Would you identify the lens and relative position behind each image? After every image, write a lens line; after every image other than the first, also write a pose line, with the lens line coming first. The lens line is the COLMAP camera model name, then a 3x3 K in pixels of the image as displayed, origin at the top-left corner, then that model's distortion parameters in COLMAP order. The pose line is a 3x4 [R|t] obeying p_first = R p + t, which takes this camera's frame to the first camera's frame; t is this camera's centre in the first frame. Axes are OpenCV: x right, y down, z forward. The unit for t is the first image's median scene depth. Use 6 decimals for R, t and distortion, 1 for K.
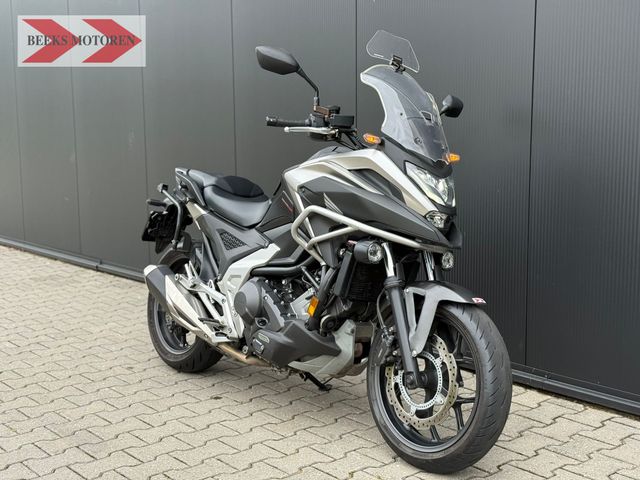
lens RADIAL K [[896.0, 0, 320.0], [0, 896.0, 240.0], [0, 0, 1]] dist [0.187925, -0.397439]
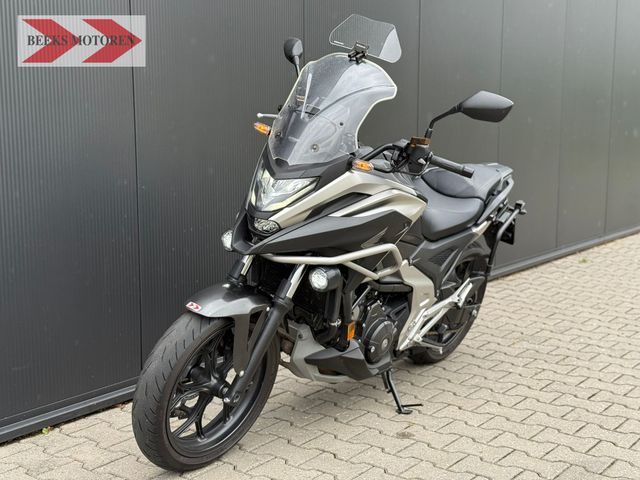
lens RADIAL K [[896.0, 0, 320.0], [0, 896.0, 240.0], [0, 0, 1]] dist [0.187925, -0.397439]
pose [[-0.232786, -0.127033, 0.964196, -0.926645], [0.136140, 0.977414, 0.161643, -0.161978], [-0.962952, 0.168894, -0.210233, 1.258472]]
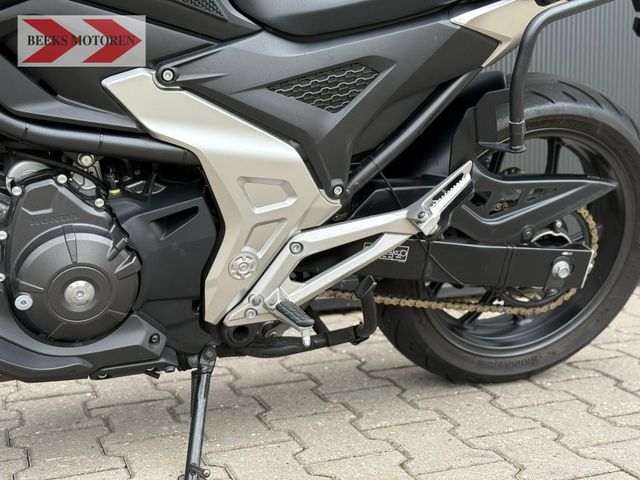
lens RADIAL K [[896.0, 0, 320.0], [0, 896.0, 240.0], [0, 0, 1]] dist [0.187925, -0.397439]
pose [[0.336390, -0.124344, 0.933478, -0.366149], [0.148765, 0.985815, 0.077706, 0.063261], [-0.929898, 0.112729, 0.350116, 0.816462]]
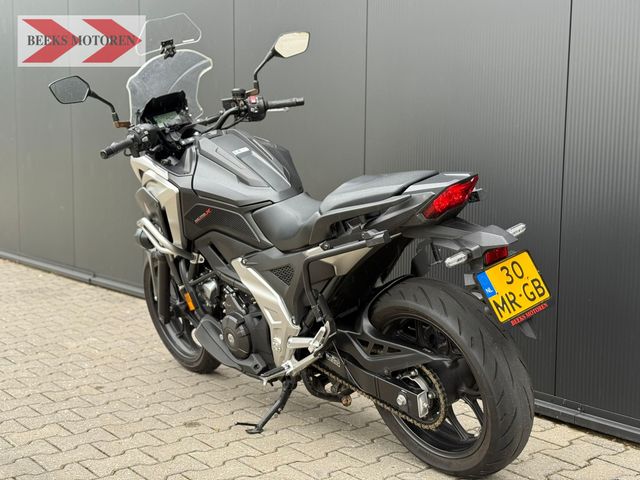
lens RADIAL K [[896.0, 0, 320.0], [0, 896.0, 240.0], [0, 0, 1]] dist [0.187925, -0.397439]
pose [[0.999308, 0.020876, -0.030779, 0.031749], [-0.021912, 0.999191, -0.033735, 0.027577], [0.030050, 0.034386, 0.998957, 0.144738]]
